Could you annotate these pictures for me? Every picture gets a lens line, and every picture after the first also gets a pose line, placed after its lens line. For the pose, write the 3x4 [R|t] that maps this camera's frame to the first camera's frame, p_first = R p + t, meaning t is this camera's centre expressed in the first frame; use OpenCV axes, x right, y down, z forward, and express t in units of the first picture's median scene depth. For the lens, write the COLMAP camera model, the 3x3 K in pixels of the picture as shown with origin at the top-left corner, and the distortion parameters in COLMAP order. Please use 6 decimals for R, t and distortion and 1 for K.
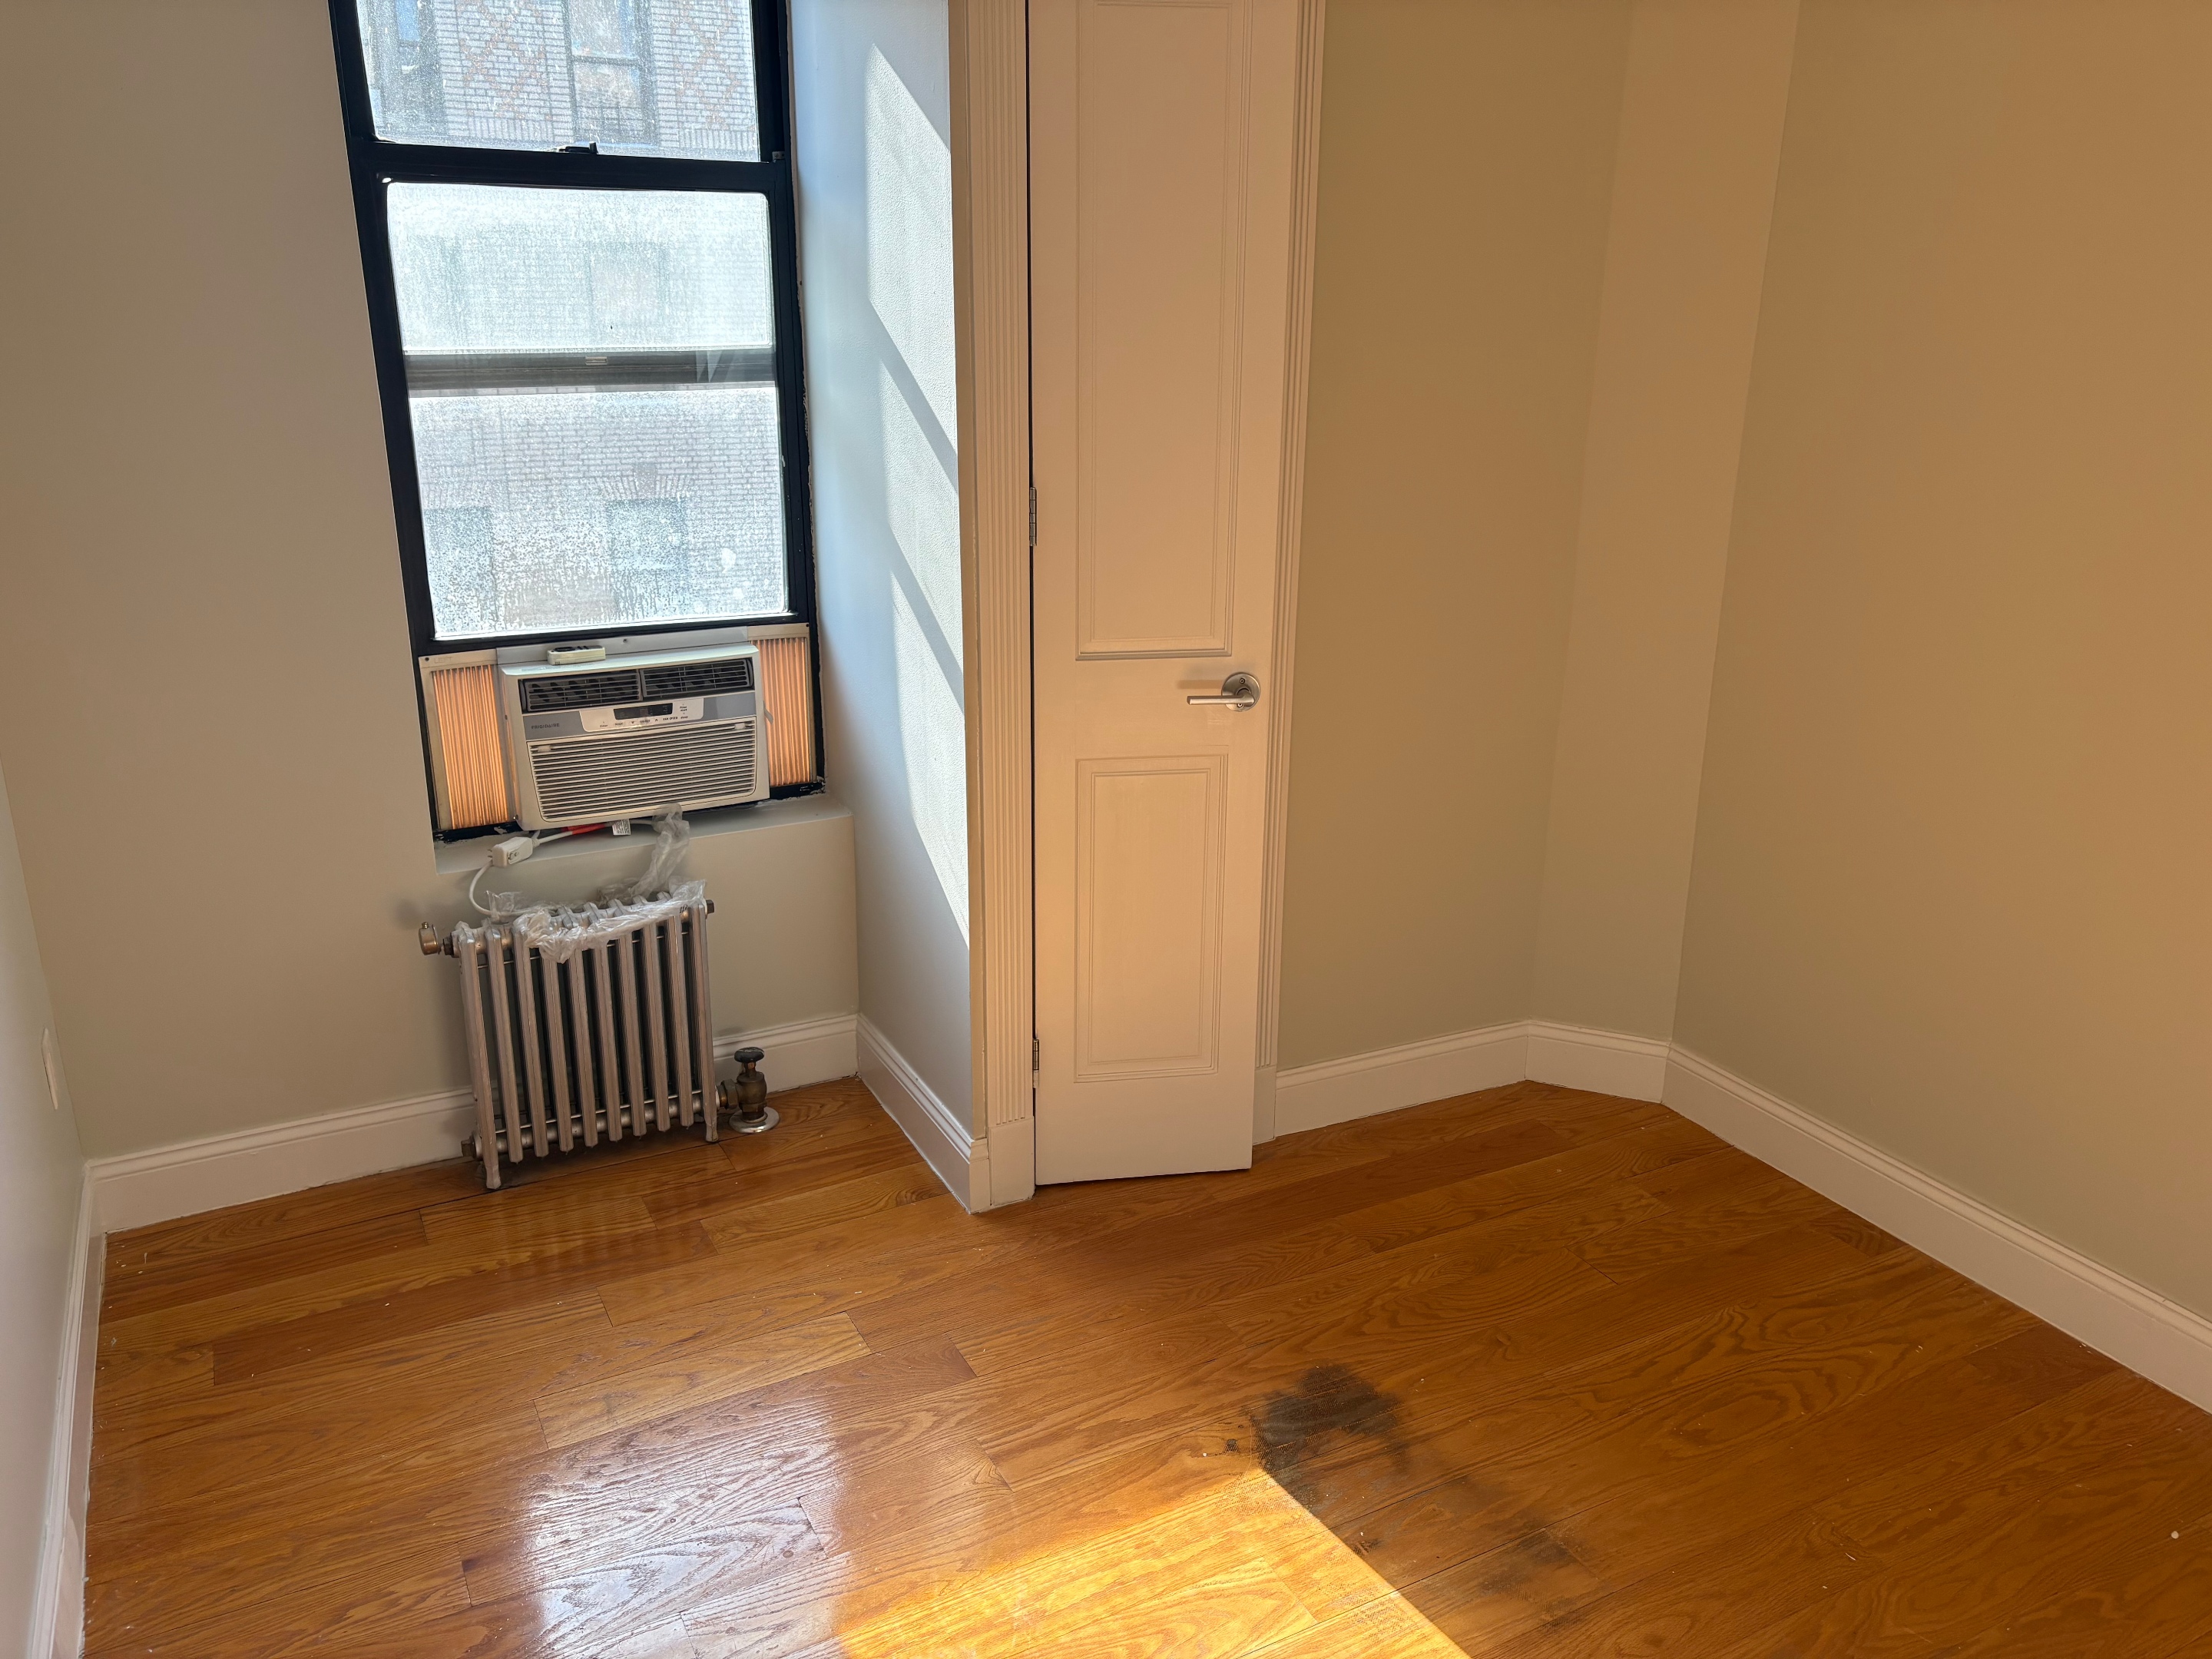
lens RADIAL K [[1700.1, 0, 1103.0], [0, 1700.1, 783.1], [0, 0, 1]] dist [0.019419, -0.001122]
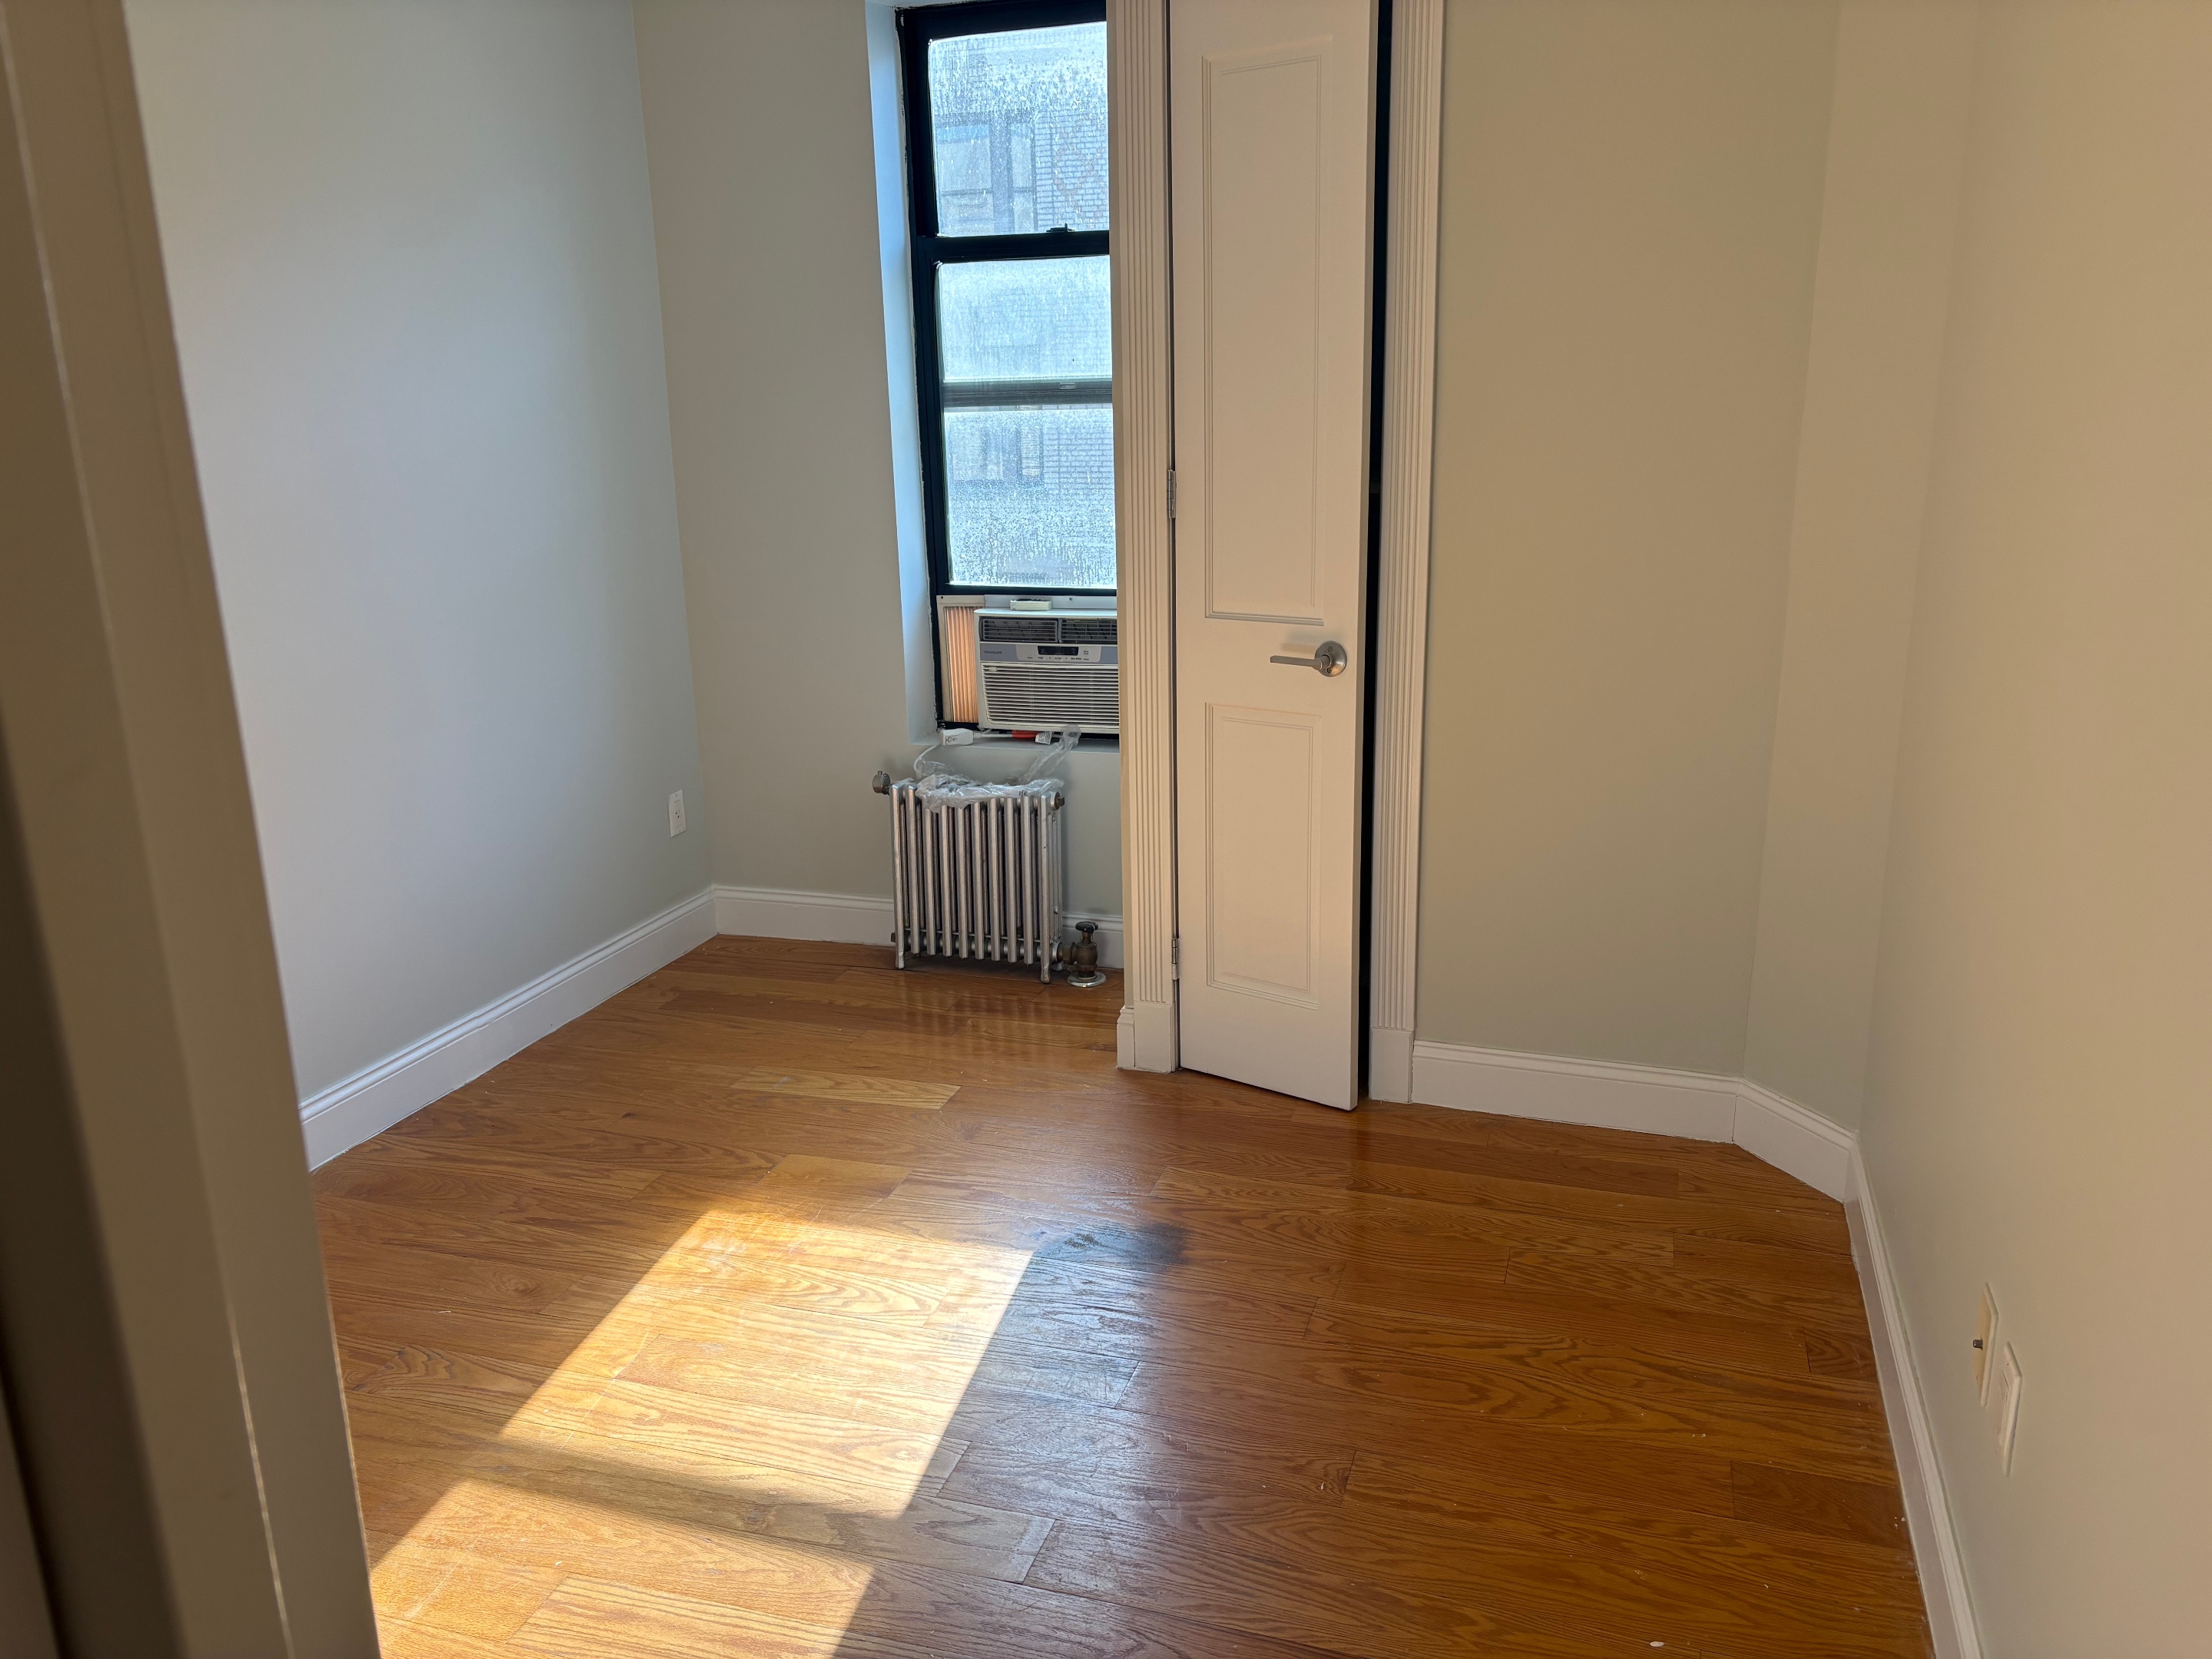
lens RADIAL K [[1658.7, 0, 1104.2], [0, 1658.7, 827.6], [0, 0, 1]] dist [0.014044, -0.007322]
pose [[0.713920, 0.165712, -0.680336, 0.677430], [-0.176845, 0.982767, 0.053801, 0.017937], [0.677527, 0.081904, 0.730923, 0.094844]]
